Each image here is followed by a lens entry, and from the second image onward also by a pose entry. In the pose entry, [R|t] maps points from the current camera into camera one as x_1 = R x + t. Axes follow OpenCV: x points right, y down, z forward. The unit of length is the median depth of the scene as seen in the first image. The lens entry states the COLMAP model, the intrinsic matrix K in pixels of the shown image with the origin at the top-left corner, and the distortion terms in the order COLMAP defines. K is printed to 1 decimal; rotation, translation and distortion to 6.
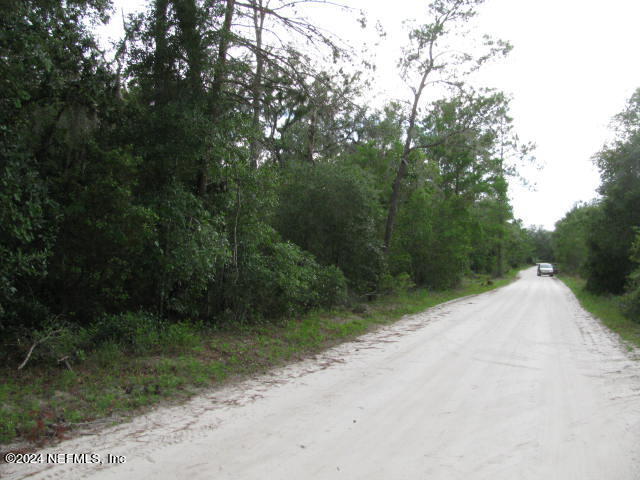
lens RADIAL K [[500.8, 0, 320.0], [0, 500.8, 240.0], [0, 0, 1]] dist [-0.126745, 0.000152]
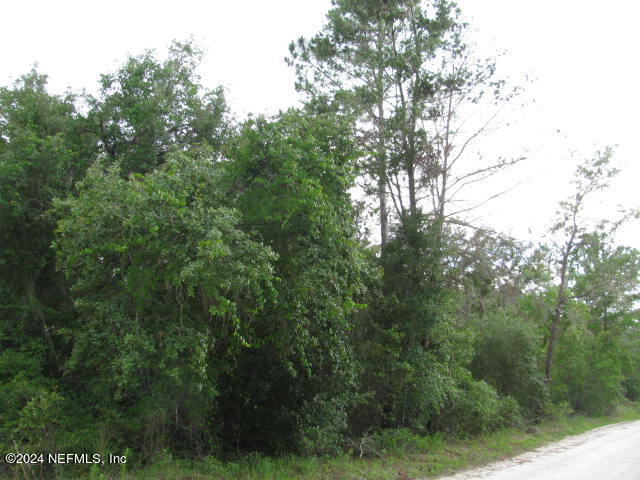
lens RADIAL K [[623.0, 0, 320.0], [0, 623.0, 240.0], [0, 0, 1]] dist [-0.220699, 0.222707]
pose [[0.982524, -0.041331, -0.181491, -0.134906], [0.005188, 0.980738, -0.195257, -0.038493], [0.186065, 0.190903, 0.963813, -0.595445]]
